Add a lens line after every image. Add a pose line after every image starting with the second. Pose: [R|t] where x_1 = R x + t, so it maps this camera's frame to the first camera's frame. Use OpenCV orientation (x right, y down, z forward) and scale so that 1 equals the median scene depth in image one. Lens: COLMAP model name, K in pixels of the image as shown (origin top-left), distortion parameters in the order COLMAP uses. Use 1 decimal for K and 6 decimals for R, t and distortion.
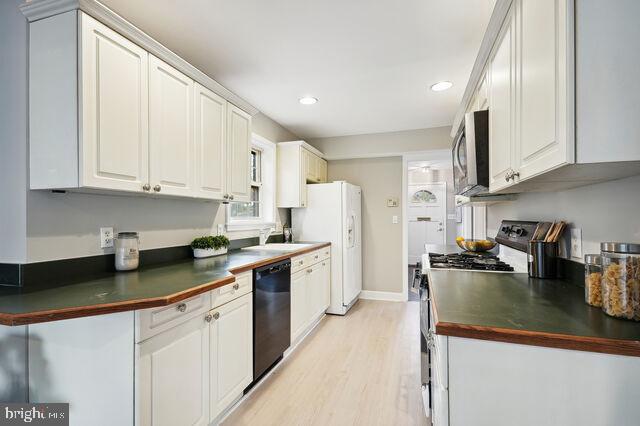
lens RADIAL K [[301.4, 0, 322.7], [0, 301.4, 218.6], [0, 0, 1]] dist [0.011286, -0.001530]
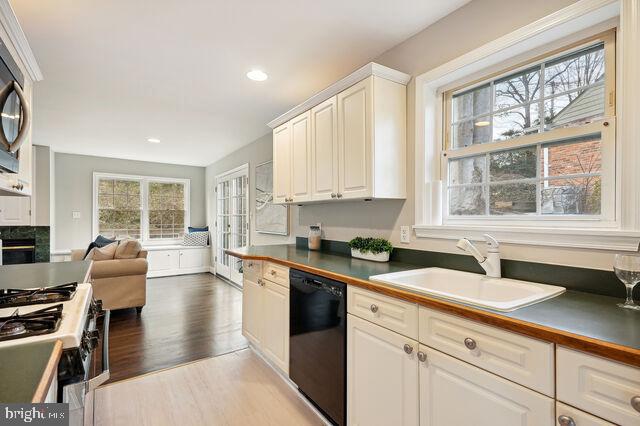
lens RADIAL K [[301.4, 0, 323.5], [0, 301.4, 216.0], [0, 0, 1]] dist [0.011286, -0.001530]
pose [[-0.611516, -0.005933, -0.791210, 0.487505], [-0.002141, 0.999981, -0.005844, -0.001506], [0.791229, -0.001880, -0.611517, 1.637440]]
